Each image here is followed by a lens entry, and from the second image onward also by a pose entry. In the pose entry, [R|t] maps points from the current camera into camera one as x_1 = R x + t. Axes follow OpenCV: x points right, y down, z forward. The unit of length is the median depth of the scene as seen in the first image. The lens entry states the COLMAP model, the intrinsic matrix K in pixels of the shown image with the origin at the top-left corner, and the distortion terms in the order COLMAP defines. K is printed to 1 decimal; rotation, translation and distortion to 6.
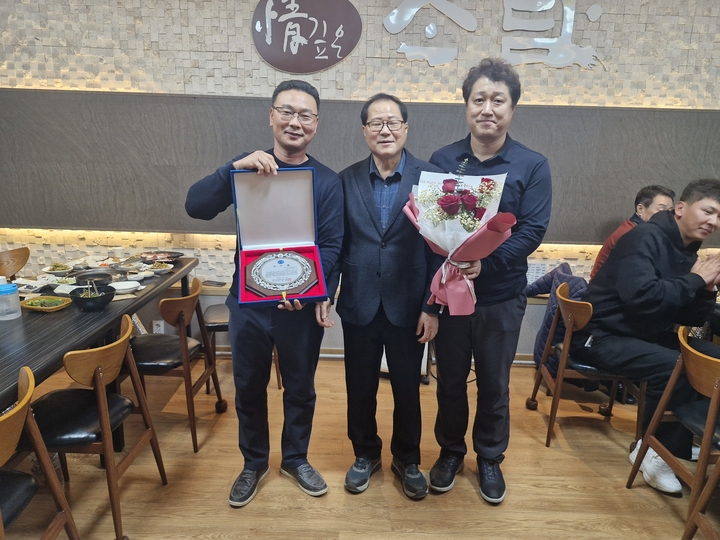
lens RADIAL K [[496.1, 0, 358.4], [0, 496.1, 267.3], [0, 0, 1]] dist [0.000644, -0.002142]
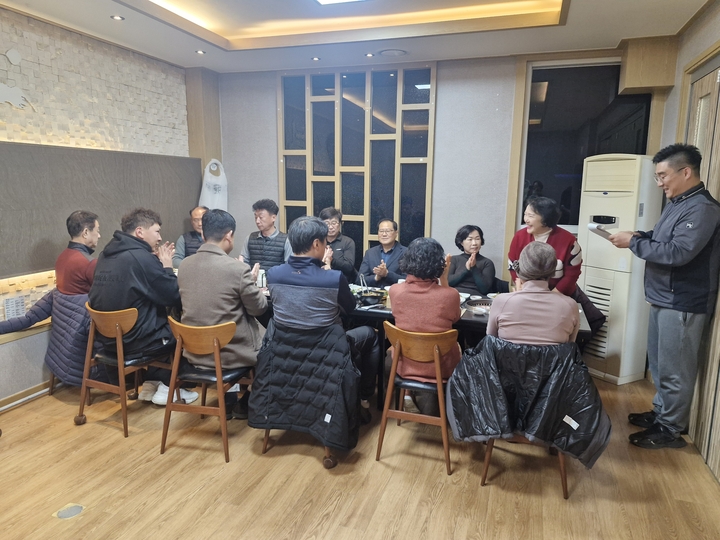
lens RADIAL K [[496.1, 0, 358.4], [0, 496.1, 267.3], [0, 0, 1]] dist [0.000644, -0.002142]
pose [[0.318854, -0.177153, 0.931101, -0.377728], [0.209325, 0.971282, 0.113115, -0.039075], [-0.924400, 0.158836, 0.346780, 0.014208]]
